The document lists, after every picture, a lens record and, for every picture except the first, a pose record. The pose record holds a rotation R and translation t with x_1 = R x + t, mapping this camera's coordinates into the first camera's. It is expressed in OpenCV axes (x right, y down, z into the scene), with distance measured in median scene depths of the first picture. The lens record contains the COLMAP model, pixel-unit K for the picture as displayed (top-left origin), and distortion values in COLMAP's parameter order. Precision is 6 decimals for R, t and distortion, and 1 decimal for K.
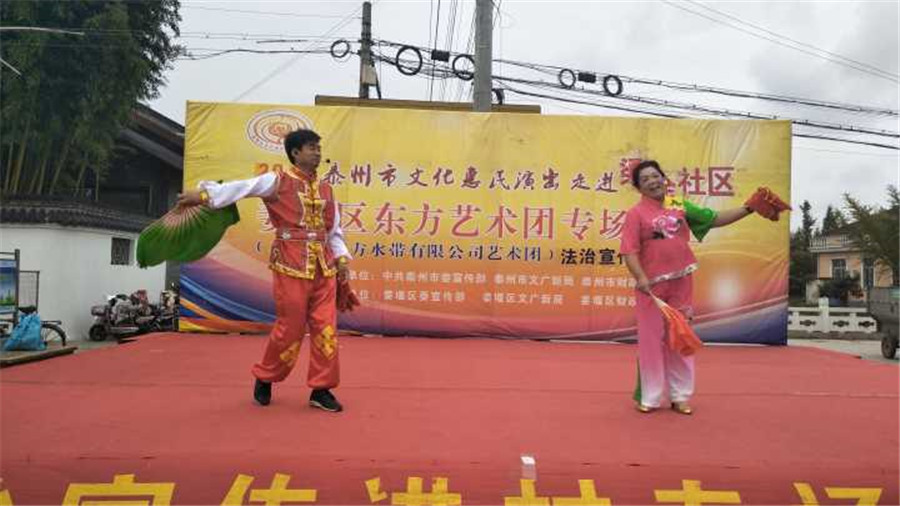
lens RADIAL K [[659.8, 0, 450.0], [0, 659.8, 253.0], [0, 0, 1]] dist [0.011745, -0.001517]
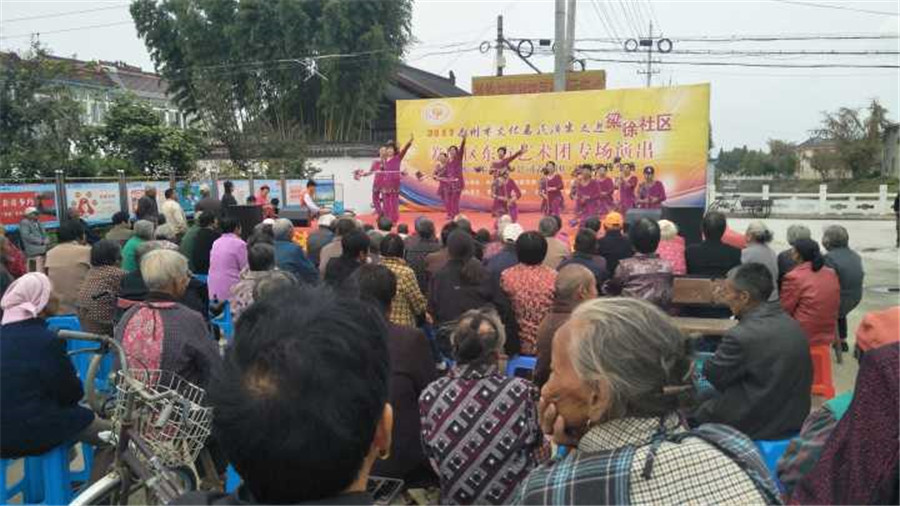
lens RADIAL K [[659.9, 0, 453.4], [0, 659.9, 253.4], [0, 0, 1]] dist [0.035395, -0.051683]
pose [[0.920206, 0.011331, -0.391269, 0.436794], [0.048346, 0.988637, 0.142335, -0.030681], [0.388436, -0.149894, 0.909202, -0.665946]]
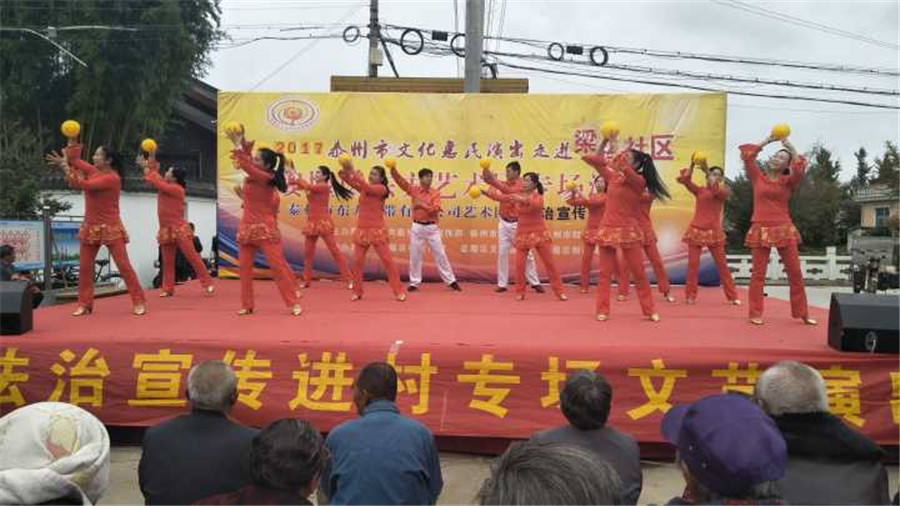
lens RADIAL K [[662.6, 0, 453.2], [0, 662.6, 251.7], [0, 0, 1]] dist [0.034135, -0.051086]
pose [[0.996914, -0.009860, -0.077876, 0.096506], [0.015107, 0.997633, 0.067084, -0.006794], [0.077031, -0.068054, 0.994703, -0.159146]]
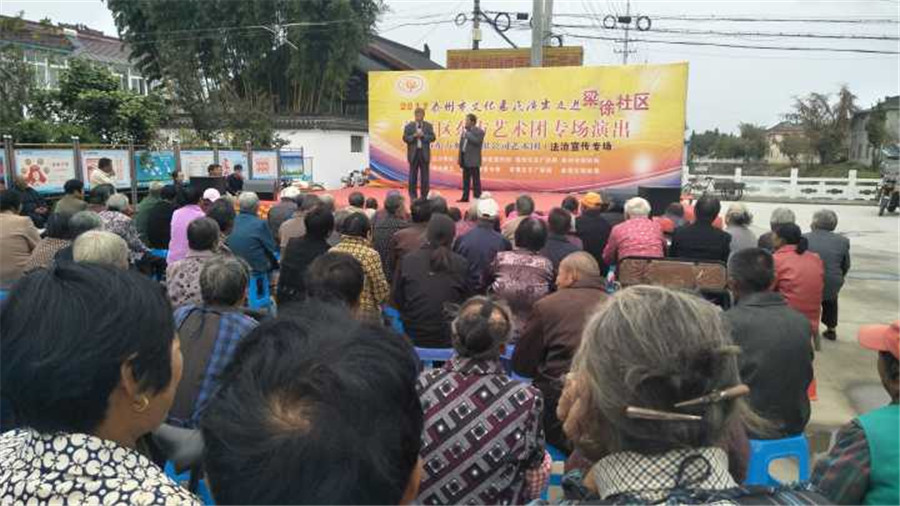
lens RADIAL K [[662.6, 0, 453.2], [0, 662.6, 251.7], [0, 0, 1]] dist [0.034135, -0.051086]
pose [[0.935635, 0.038546, -0.350859, 0.427232], [0.025013, 0.984280, 0.174837, -0.027689], [0.352083, -0.172360, 0.919962, -0.643500]]
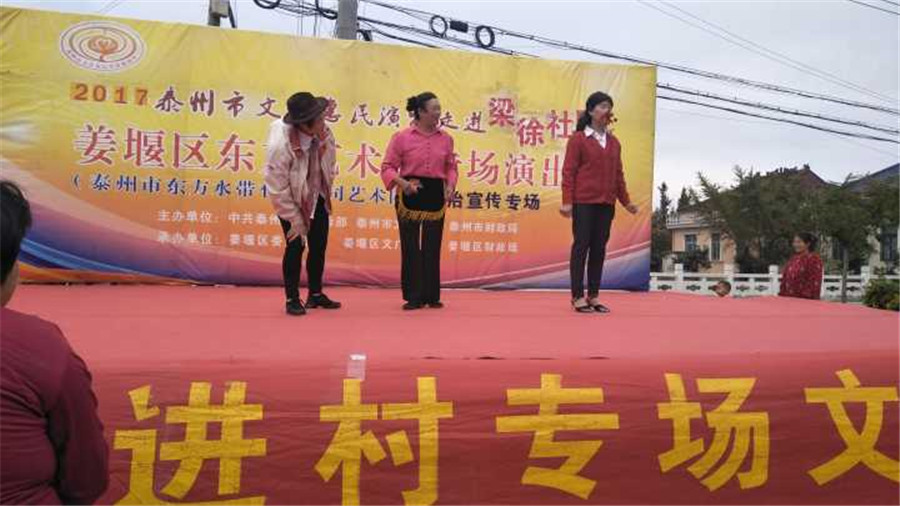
lens RADIAL K [[659.9, 0, 453.4], [0, 659.9, 253.4], [0, 0, 1]] dist [0.035395, -0.051683]
pose [[0.982465, -0.000325, 0.186447, 0.021017], [-0.005185, 0.999564, 0.029065, 0.040505], [-0.186376, -0.029522, 0.982035, 0.047341]]
